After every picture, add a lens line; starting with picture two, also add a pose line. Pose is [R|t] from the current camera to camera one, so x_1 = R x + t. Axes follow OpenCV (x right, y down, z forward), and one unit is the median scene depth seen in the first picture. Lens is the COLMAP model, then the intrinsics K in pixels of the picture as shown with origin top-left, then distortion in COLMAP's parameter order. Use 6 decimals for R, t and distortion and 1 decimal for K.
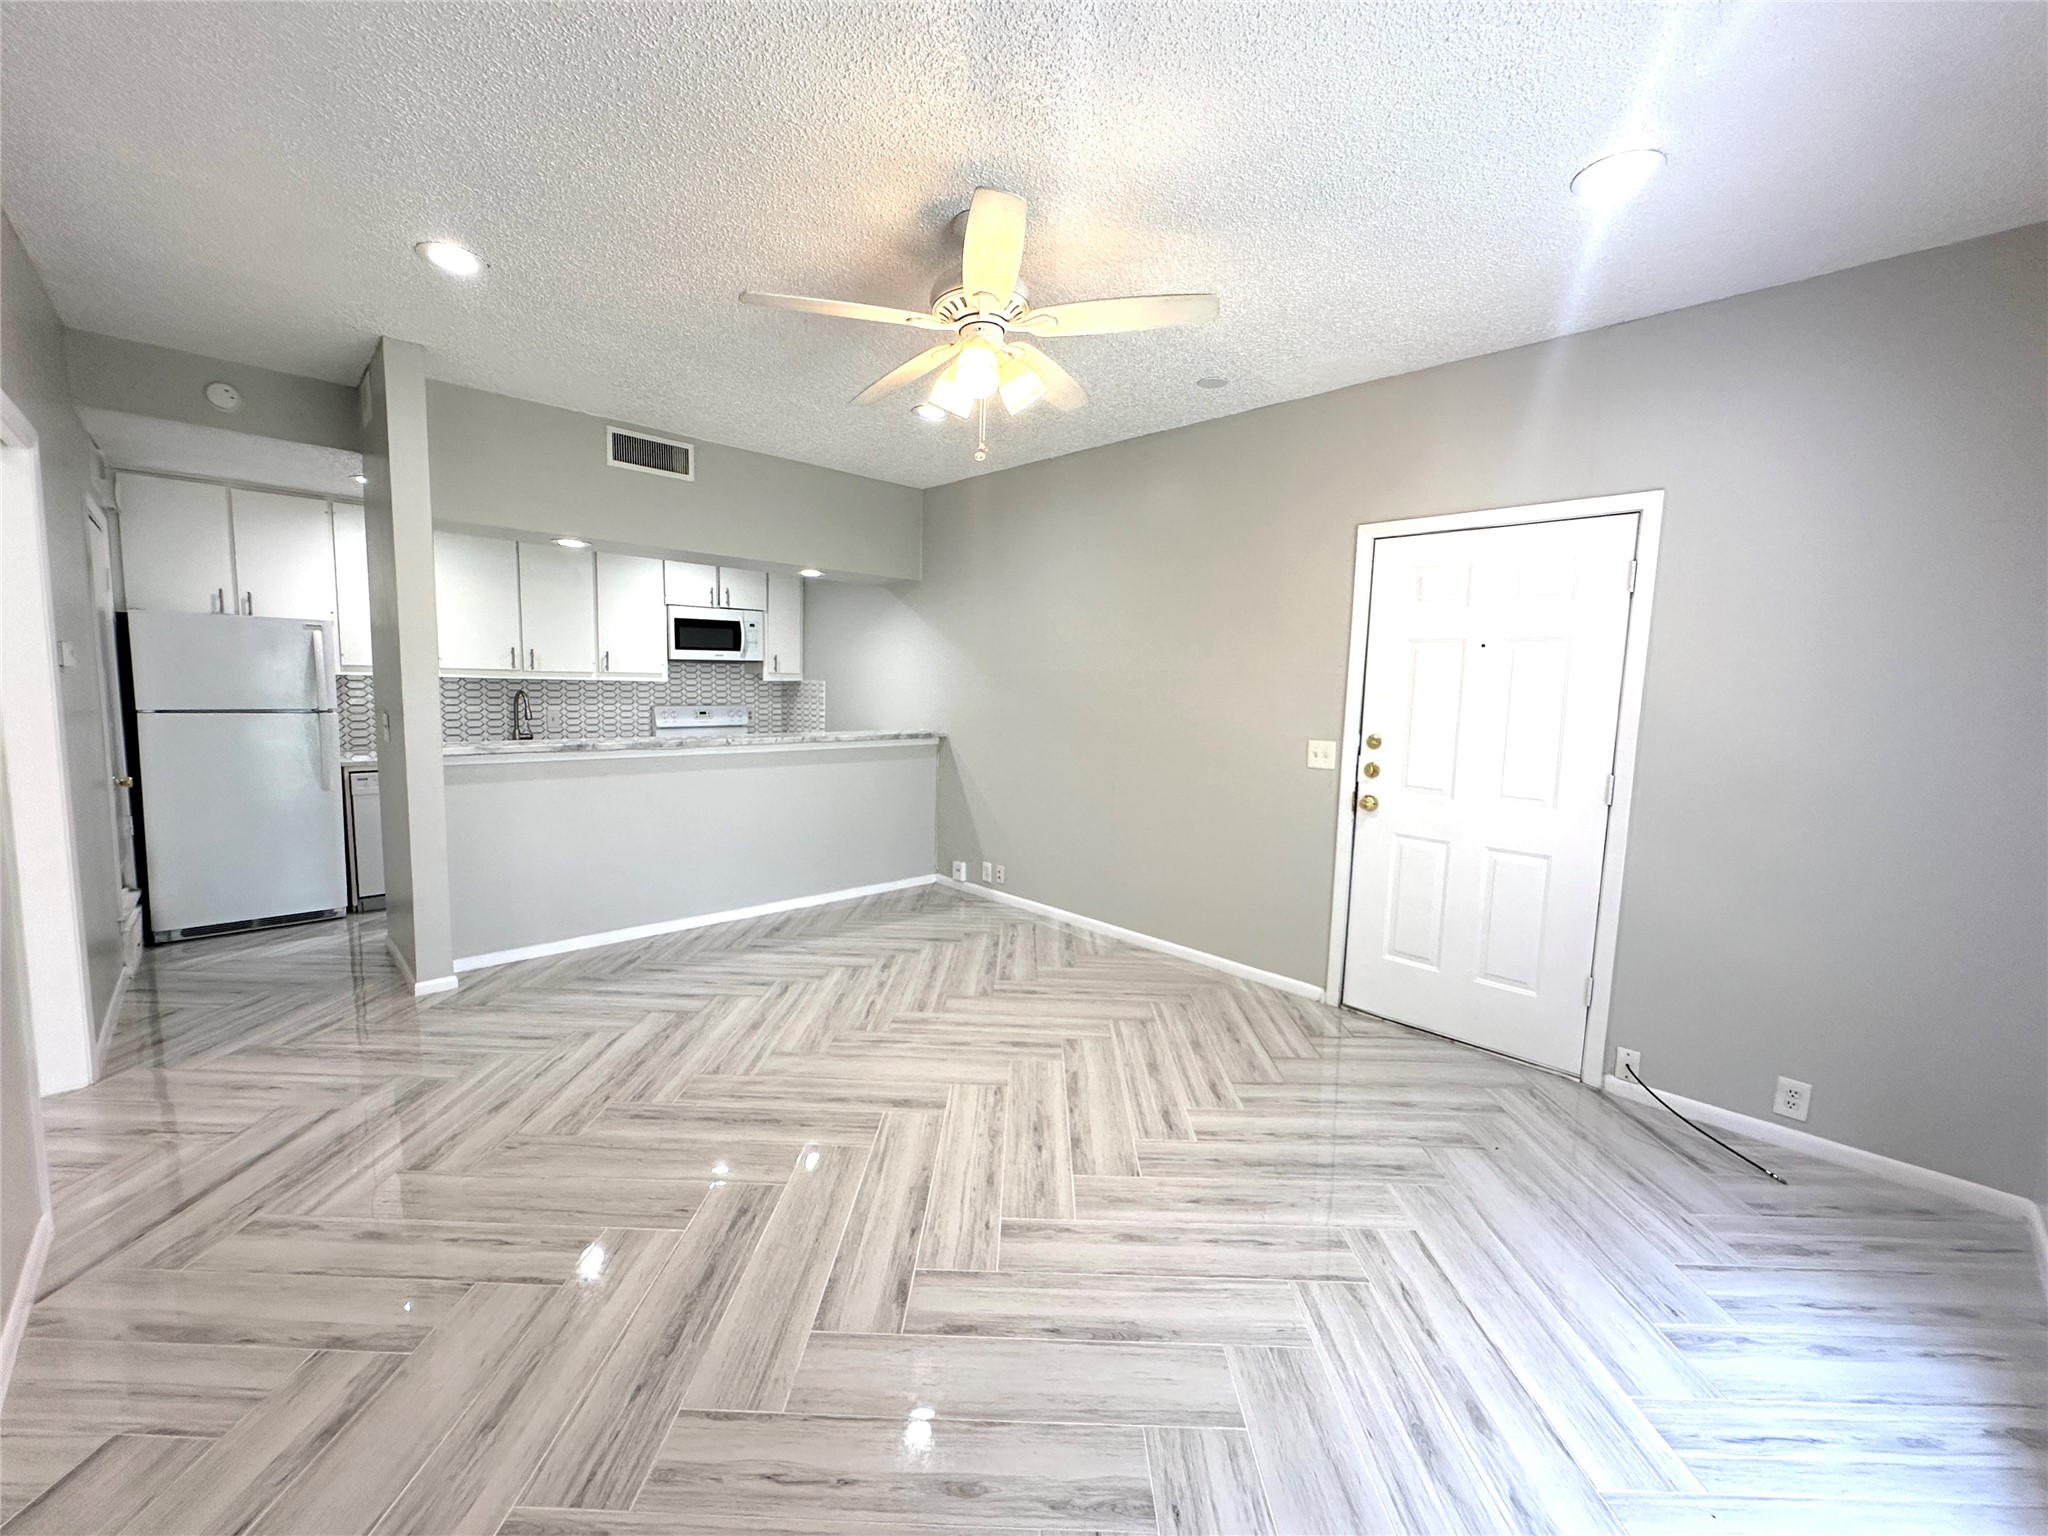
lens RADIAL K [[817.7, 0, 1018.7], [0, 817.7, 767.4], [0, 0, 1]] dist [-0.005377, 0.001783]
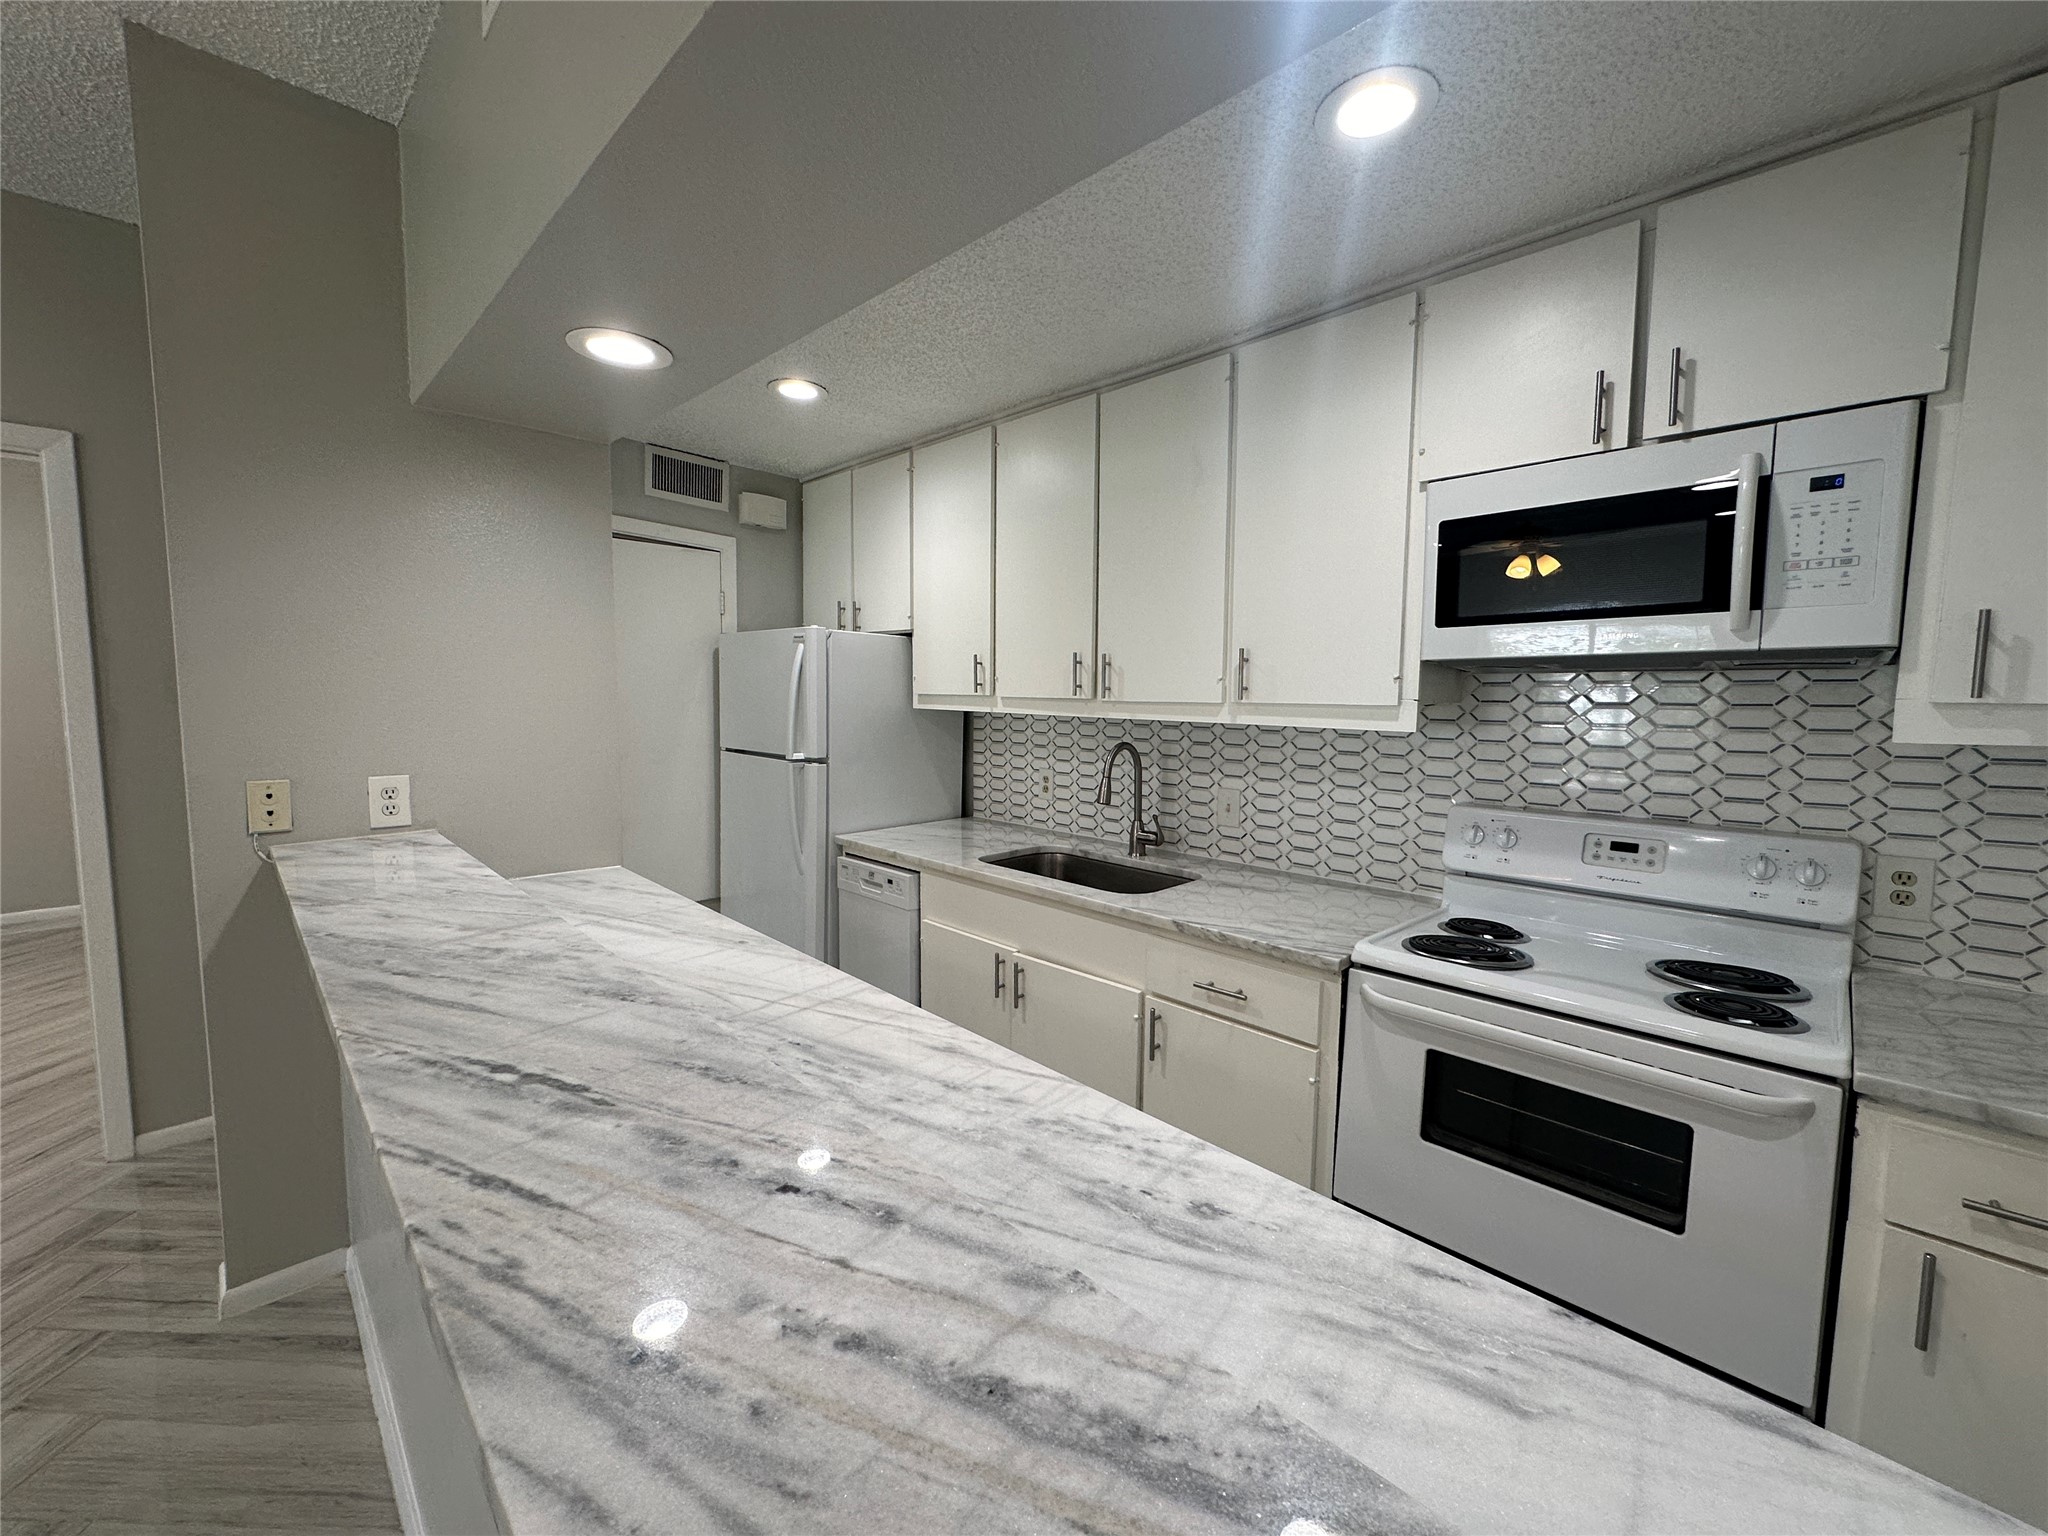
lens RADIAL K [[817.7, 0, 1018.9], [0, 817.7, 765.1], [0, 0, 1]] dist [-0.005377, 0.001783]
pose [[0.009799, 0.068415, -0.997609, -0.197943], [-0.118262, 0.990734, 0.066782, -0.161260], [0.992934, 0.117325, 0.017799, 1.421789]]
